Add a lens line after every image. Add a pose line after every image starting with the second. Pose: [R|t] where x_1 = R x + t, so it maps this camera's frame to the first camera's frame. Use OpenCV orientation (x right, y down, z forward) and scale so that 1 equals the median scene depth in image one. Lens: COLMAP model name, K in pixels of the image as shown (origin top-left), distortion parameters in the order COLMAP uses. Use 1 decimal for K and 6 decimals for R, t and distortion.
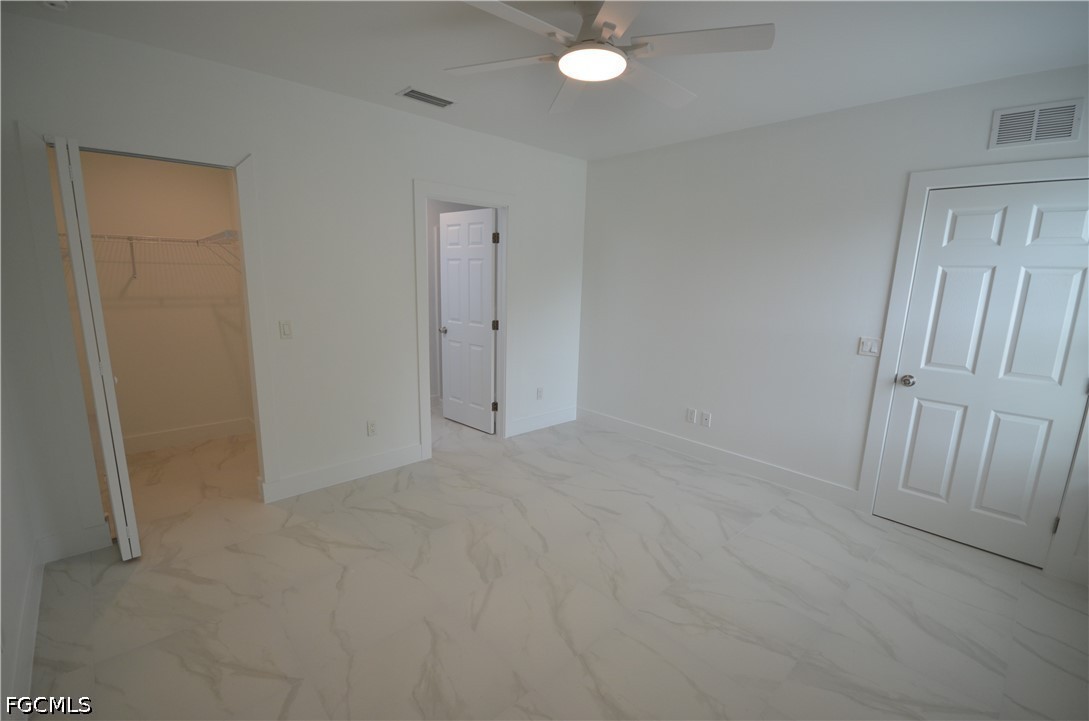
lens RADIAL K [[474.1, 0, 540.9], [0, 474.1, 368.1], [0, 0, 1]] dist [-0.002305, -0.000321]
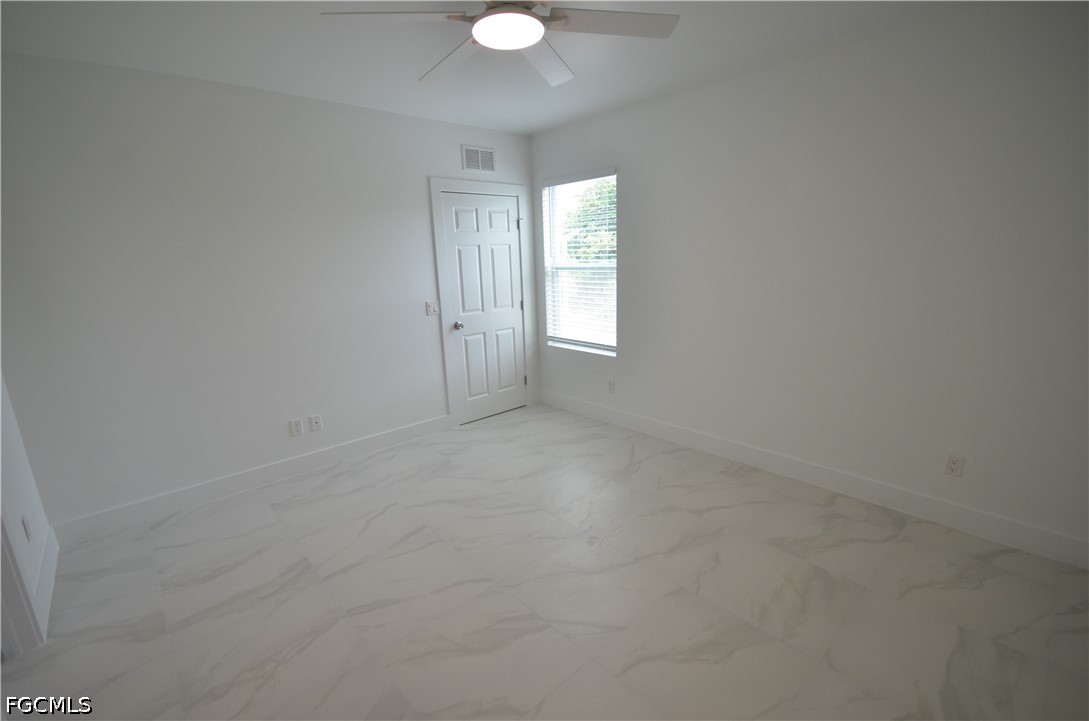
lens RADIAL K [[474.1, 0, 540.9], [0, 474.1, 368.1], [0, 0, 1]] dist [-0.002305, -0.000321]
pose [[0.016192, -0.259490, 0.965610, -0.649086], [0.230969, 0.940588, 0.248893, -0.153303], [-0.972826, 0.218996, 0.075164, 0.679159]]
